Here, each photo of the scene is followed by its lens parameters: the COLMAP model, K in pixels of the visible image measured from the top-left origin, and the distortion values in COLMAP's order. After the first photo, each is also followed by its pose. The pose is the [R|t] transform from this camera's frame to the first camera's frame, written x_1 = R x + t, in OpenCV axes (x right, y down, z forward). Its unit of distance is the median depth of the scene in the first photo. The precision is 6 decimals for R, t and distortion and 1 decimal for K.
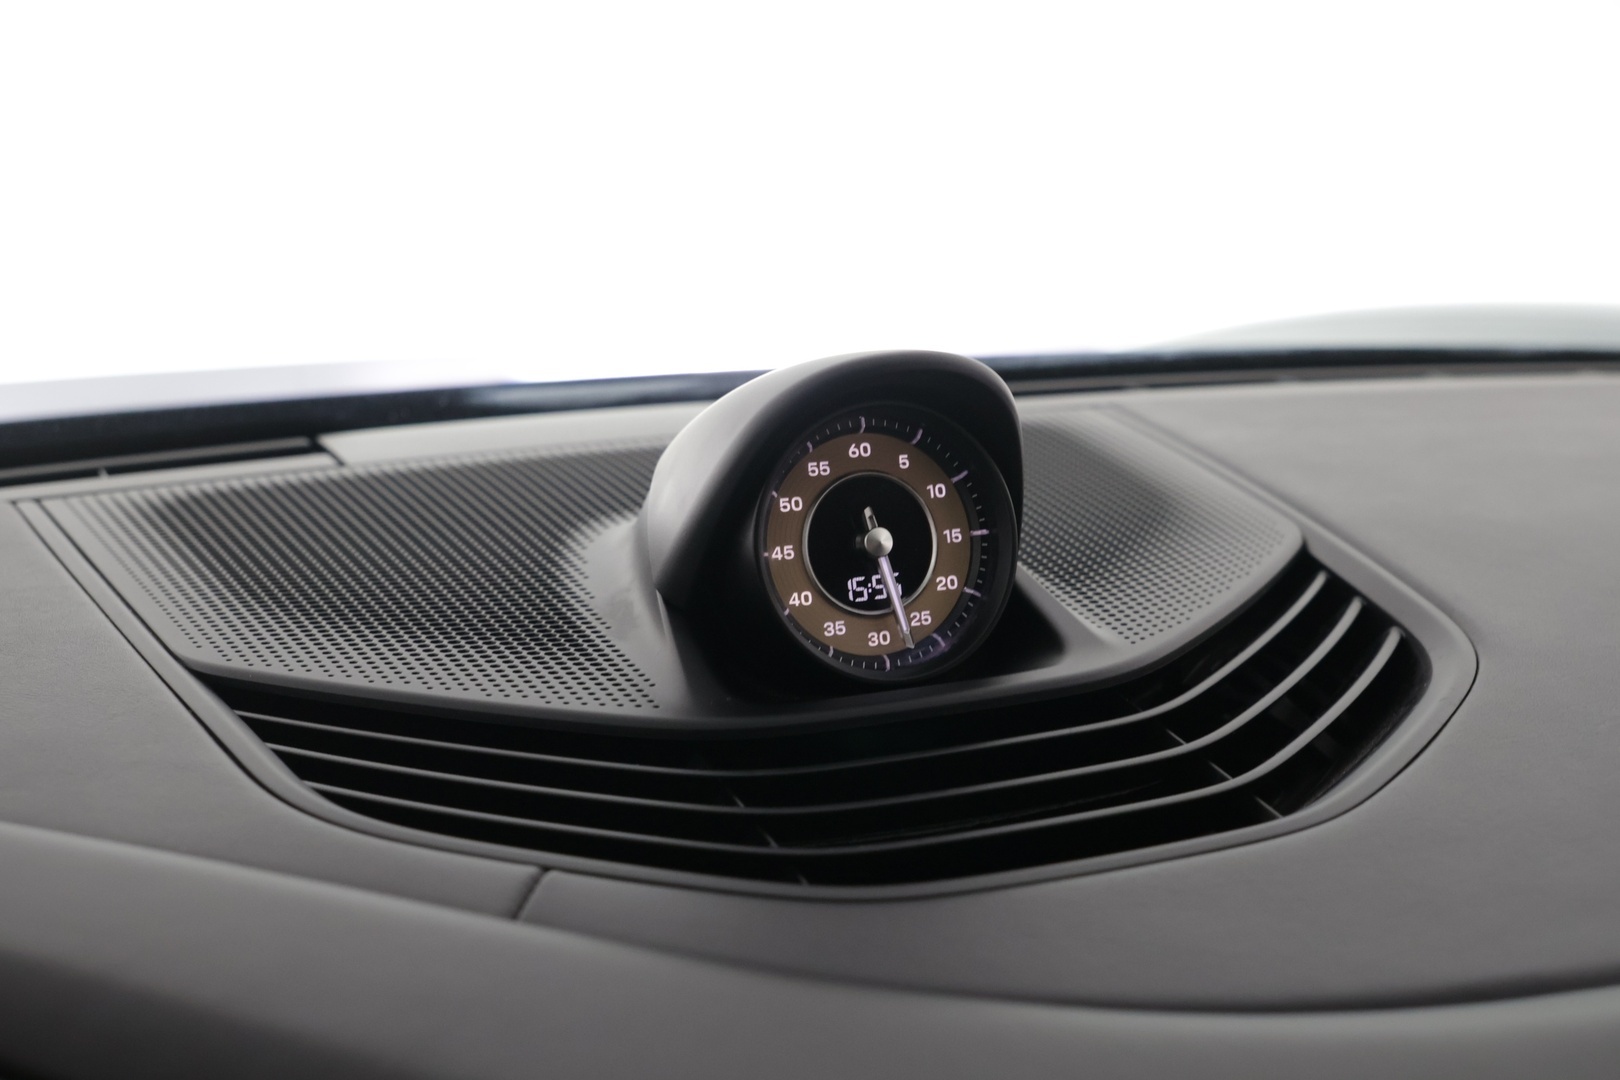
lens RADIAL K [[2084.0, 0, 810.0], [0, 2084.0, 540.0], [0, 0, 1]] dist [-0.009023, -0.007527]
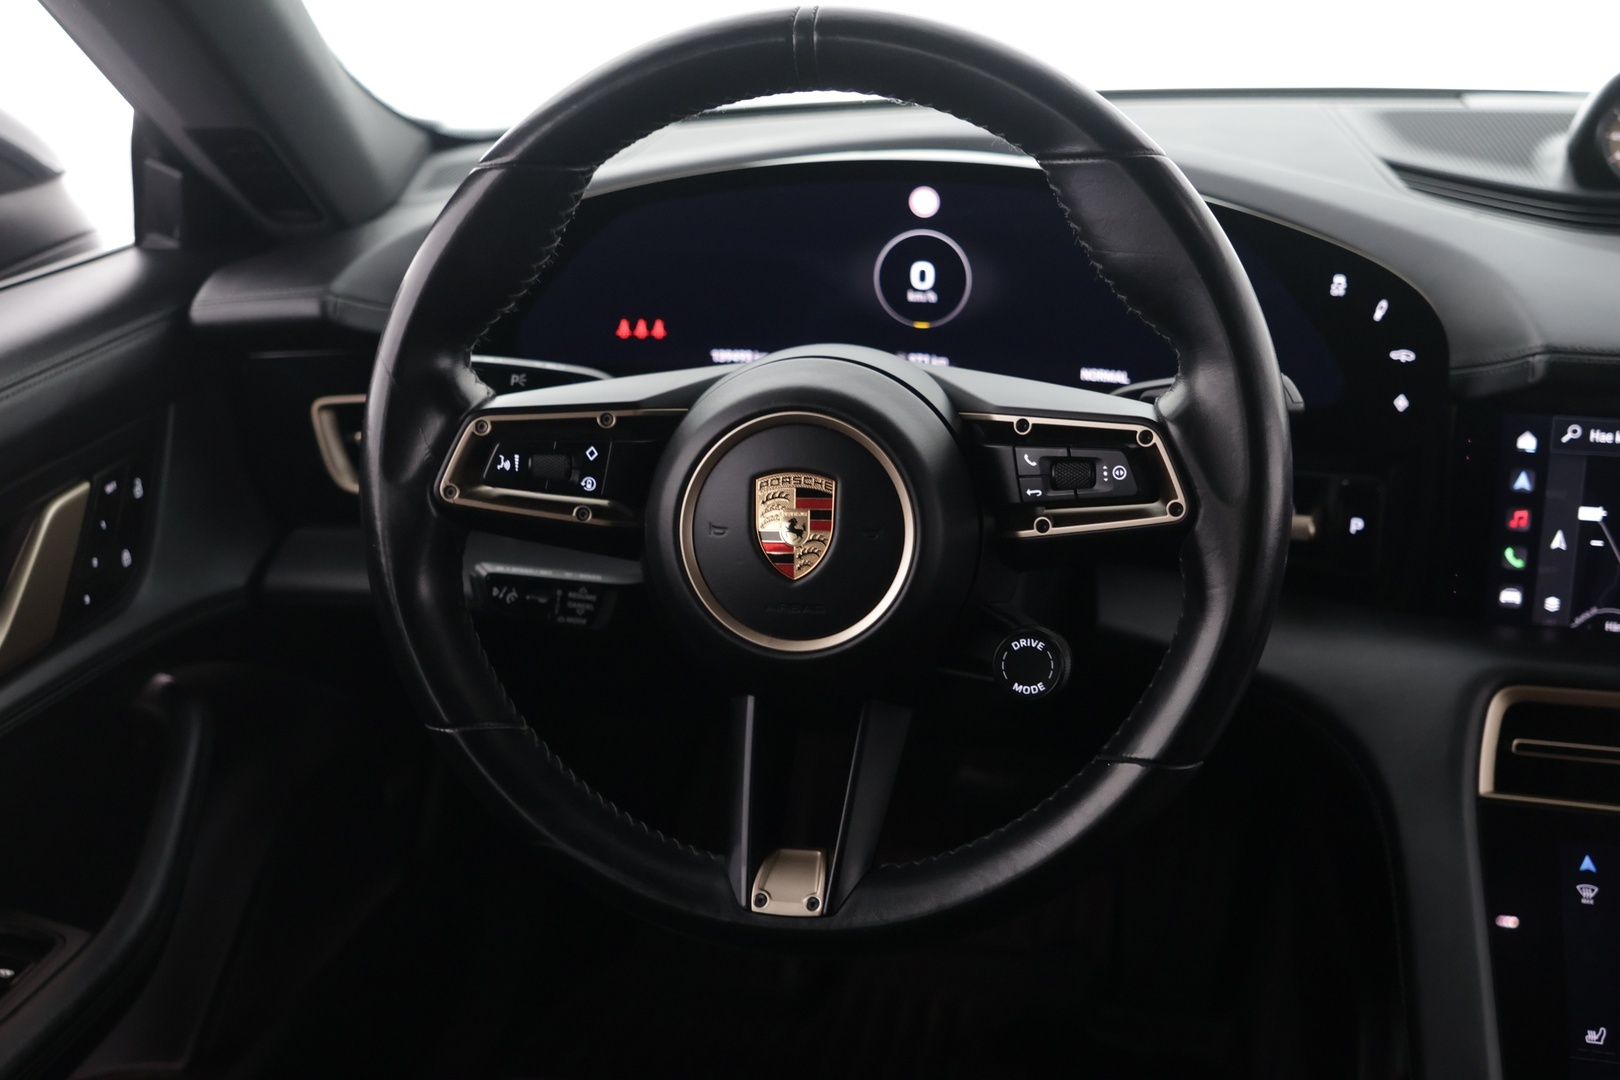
lens RADIAL K [[1940.2, 0, 810.0], [0, 1940.2, 540.0], [0, 0, 1]] dist [0.002327, 0.070176]
pose [[0.811239, 0.211490, -0.545127, 0.578761], [-0.140849, 0.975524, 0.168863, 0.218940], [0.567497, -0.060208, 0.821171, -1.516929]]
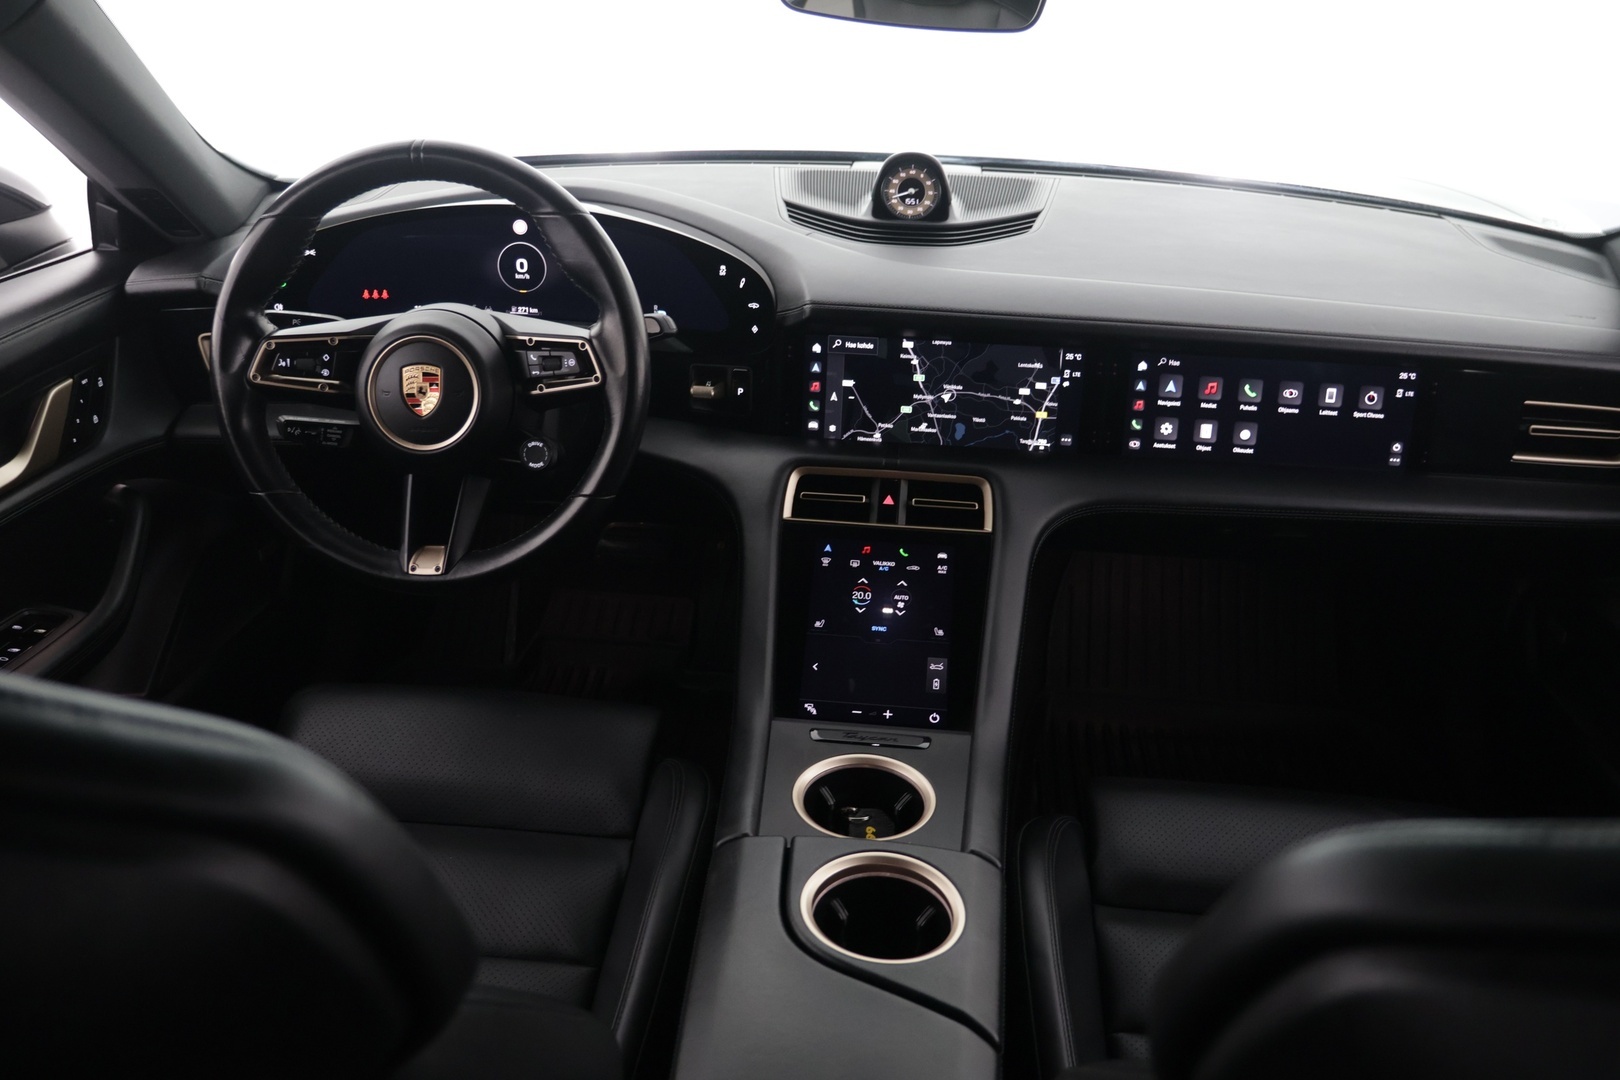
lens RADIAL K [[1402.2, 0, 810.0], [0, 1402.2, 540.0], [0, 0, 1]] dist [-0.008054, 0.009361]
pose [[0.872941, 0.227733, -0.431406, 1.415145], [-0.141098, 0.964416, 0.223593, 0.087188], [0.466974, -0.134313, 0.874011, -2.072938]]
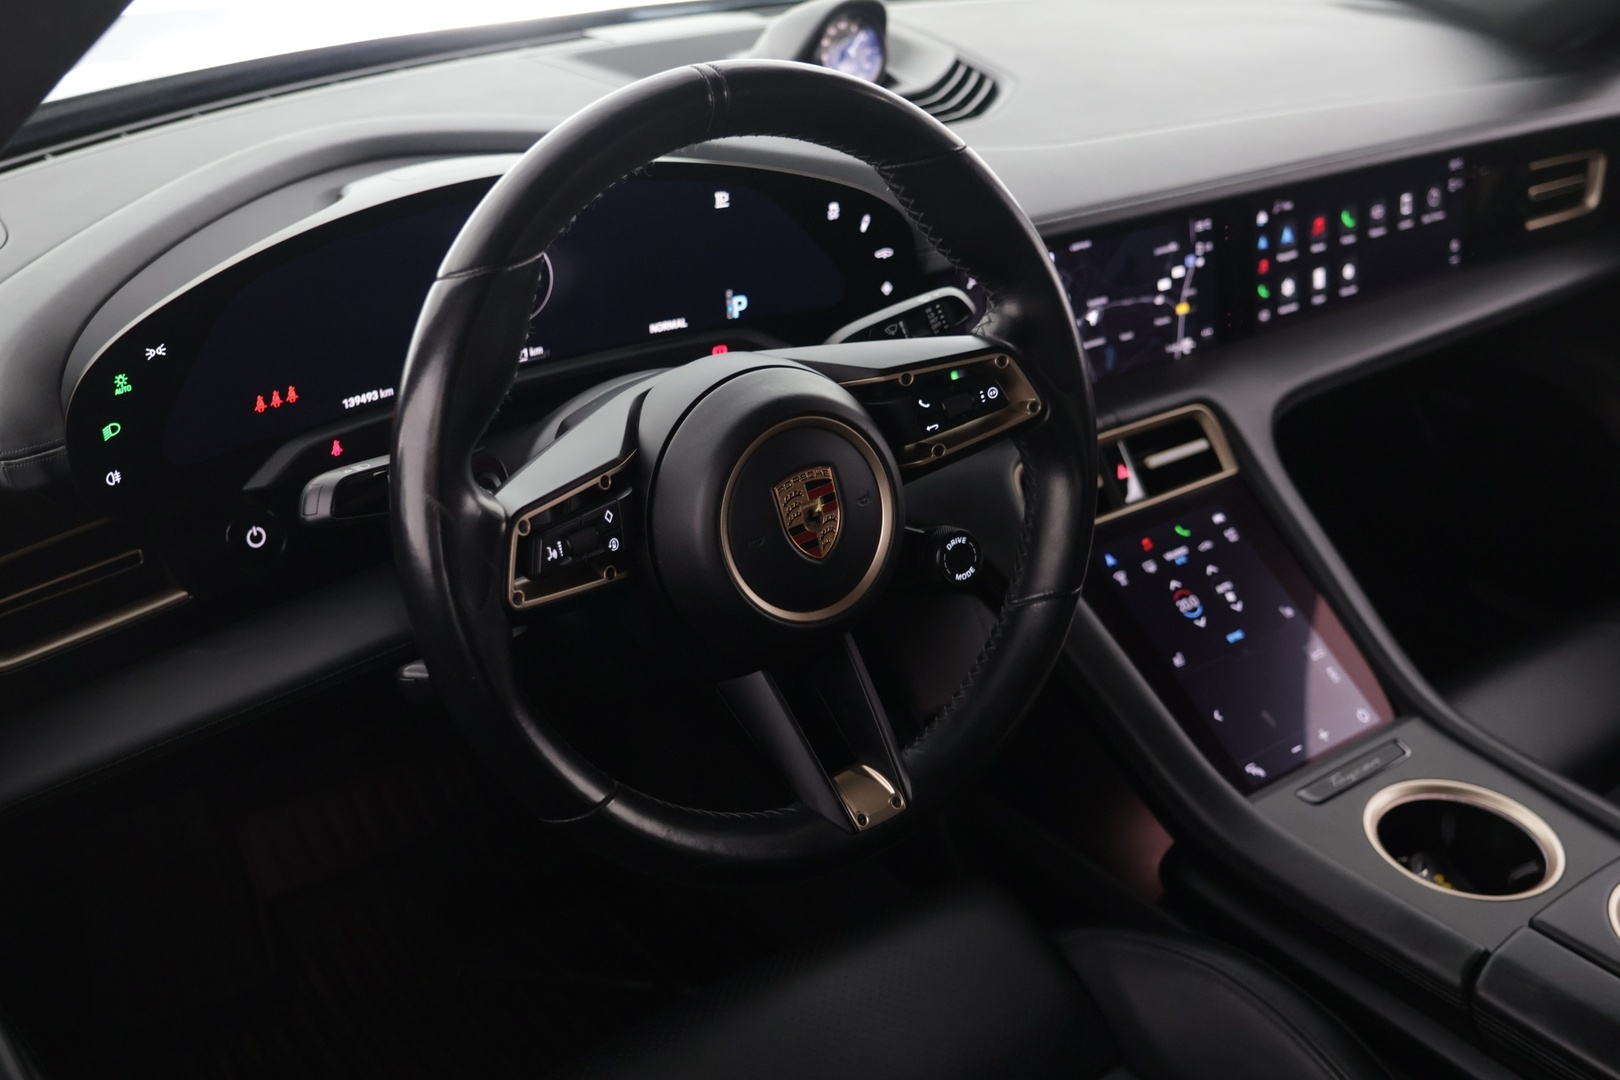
lens RADIAL K [[1682.3, 0, 810.0], [0, 1682.3, 540.0], [0, 0, 1]] dist [0.017823, 0.019540]
pose [[0.972429, -0.095260, 0.212855, -0.685857], [0.043314, 0.970660, 0.236525, 0.116833], [-0.229141, -0.220784, 0.948024, -1.756689]]
